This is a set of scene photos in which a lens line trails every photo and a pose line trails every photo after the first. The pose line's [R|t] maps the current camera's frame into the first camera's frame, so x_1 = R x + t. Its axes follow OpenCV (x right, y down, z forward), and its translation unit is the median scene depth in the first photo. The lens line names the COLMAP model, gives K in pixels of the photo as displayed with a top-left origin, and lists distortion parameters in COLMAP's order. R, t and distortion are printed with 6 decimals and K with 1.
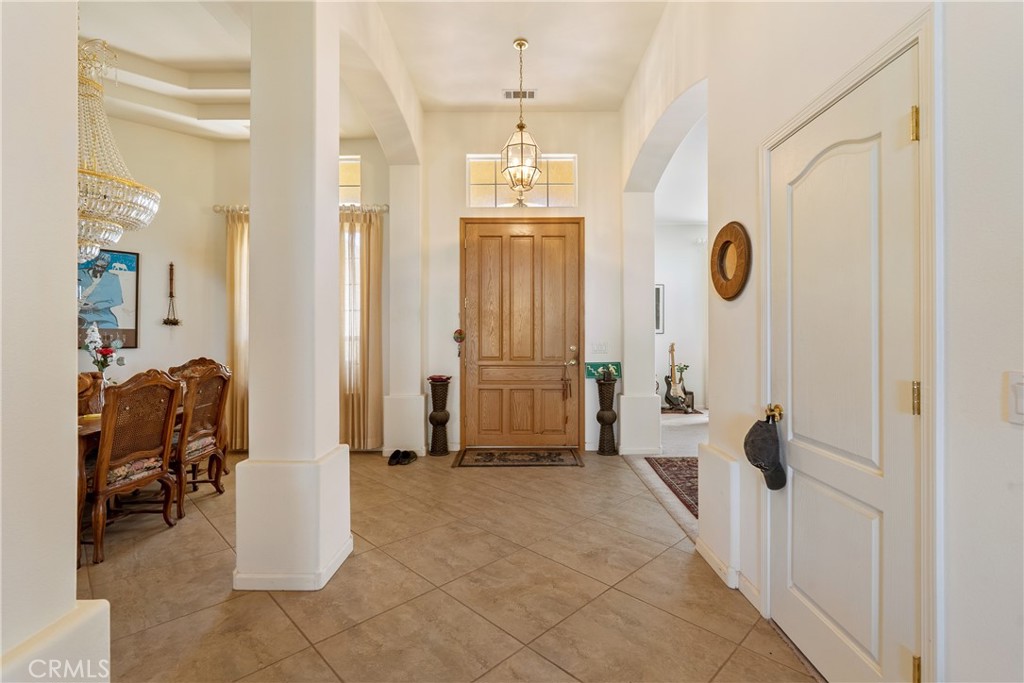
lens RADIAL K [[470.0, 0, 513.5], [0, 470.0, 326.4], [0, 0, 1]] dist [0.002583, 0.000280]
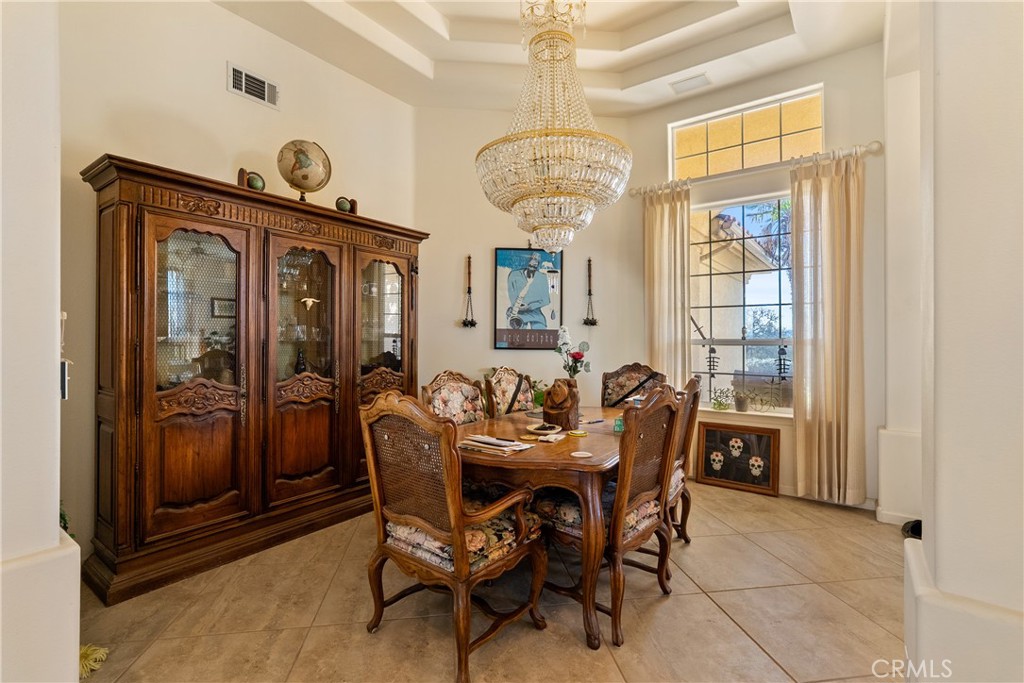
lens RADIAL K [[470.0, 0, 513.5], [0, 470.0, 326.4], [0, 0, 1]] dist [0.002583, 0.000280]
pose [[0.811911, -0.008911, -0.583713, -0.338204], [0.006110, 0.999958, -0.006766, 0.004823], [0.583749, 0.001927, 0.811932, 0.178996]]
